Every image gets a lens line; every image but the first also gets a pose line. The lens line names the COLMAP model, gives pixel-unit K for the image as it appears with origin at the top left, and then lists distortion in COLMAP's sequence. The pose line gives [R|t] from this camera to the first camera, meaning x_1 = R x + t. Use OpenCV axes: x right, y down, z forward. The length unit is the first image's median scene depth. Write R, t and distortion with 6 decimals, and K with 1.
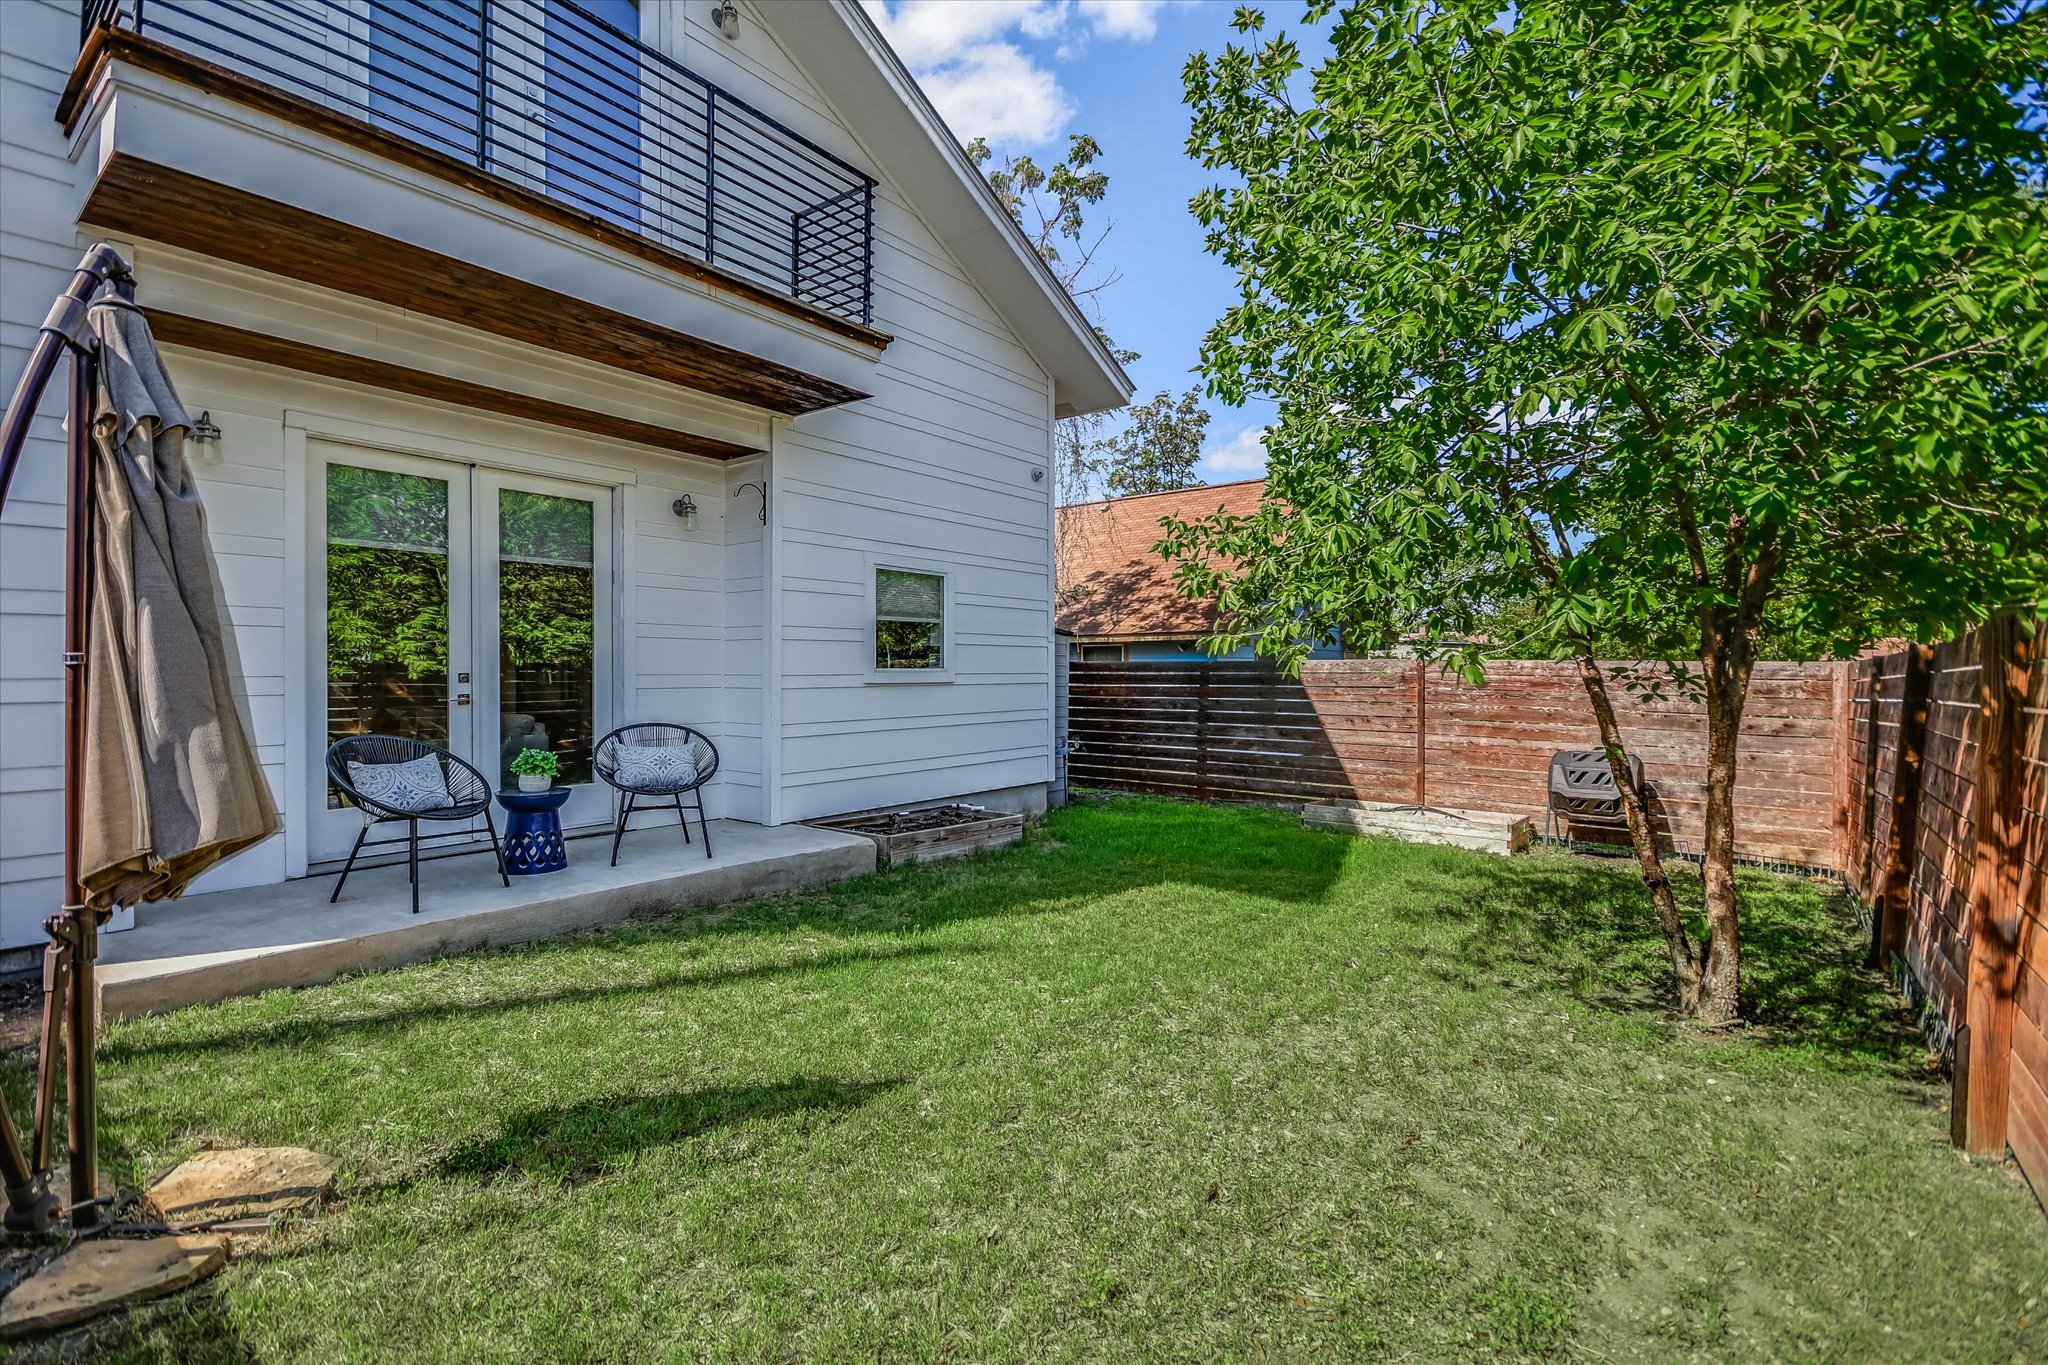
lens RADIAL K [[935.1, 0, 1038.2], [0, 935.1, 676.7], [0, 0, 1]] dist [0.049170, -0.027933]
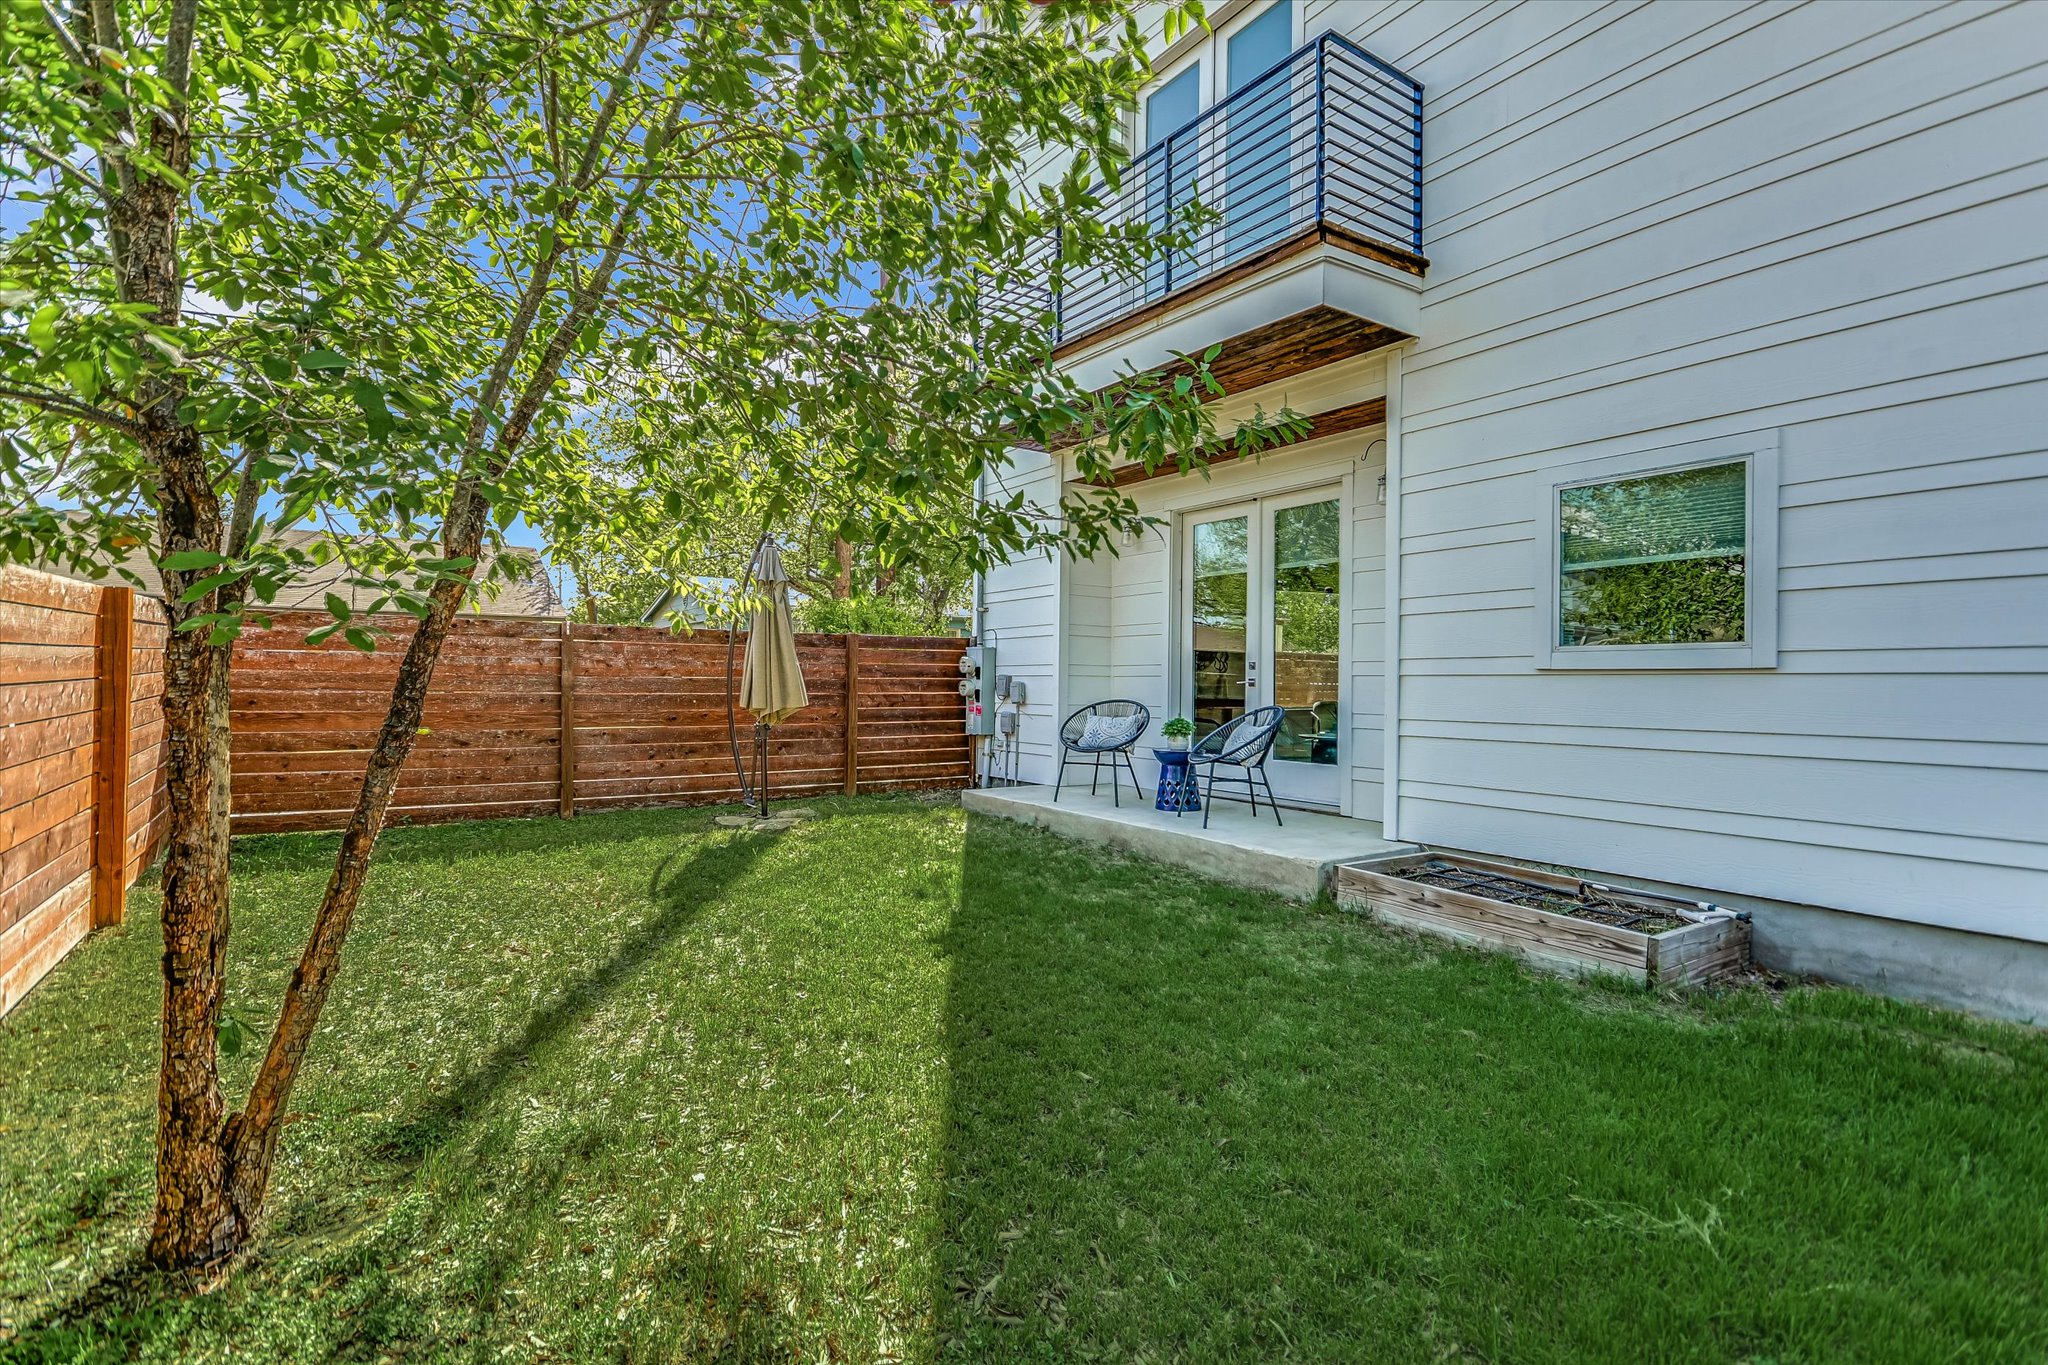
lens RADIAL K [[968.7, 0, 1014.0], [0, 968.7, 678.6], [0, 0, 1]] dist [0.016309, -0.009981]
pose [[-0.333405, -0.011567, -0.942713, 0.740797], [-0.019156, 0.999801, -0.005492, 0.031384], [0.942589, 0.016228, -0.333561, 1.122749]]
